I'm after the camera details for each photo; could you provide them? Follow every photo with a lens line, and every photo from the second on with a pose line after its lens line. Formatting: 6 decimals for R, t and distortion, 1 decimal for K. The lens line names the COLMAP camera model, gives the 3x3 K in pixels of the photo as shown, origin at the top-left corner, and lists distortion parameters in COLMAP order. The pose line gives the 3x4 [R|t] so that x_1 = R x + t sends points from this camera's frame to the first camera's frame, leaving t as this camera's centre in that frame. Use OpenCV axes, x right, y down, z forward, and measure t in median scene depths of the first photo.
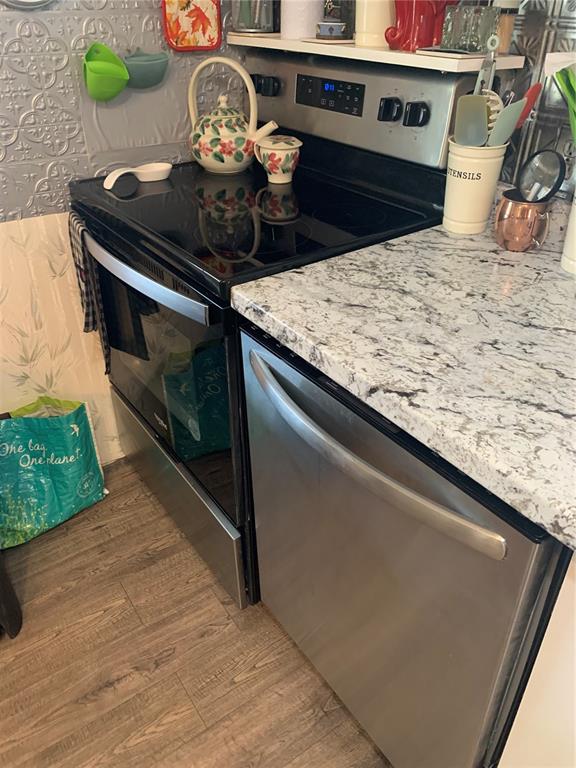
lens RADIAL K [[590.1, 0, 285.5], [0, 590.1, 385.9], [0, 0, 1]] dist [0.059915, -0.085117]
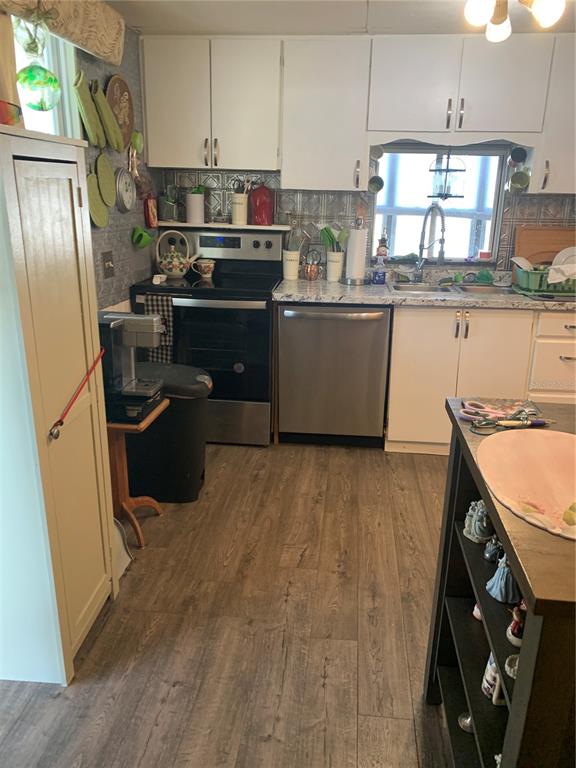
lens RADIAL K [[590.1, 0, 302.0], [0, 590.1, 378.2], [0, 0, 1]] dist [0.059915, -0.085117]
pose [[0.635708, -0.211939, 0.742265, -2.007019], [0.404087, 0.910664, -0.086055, 0.477328], [-0.657715, 0.354645, 0.664558, -0.847068]]
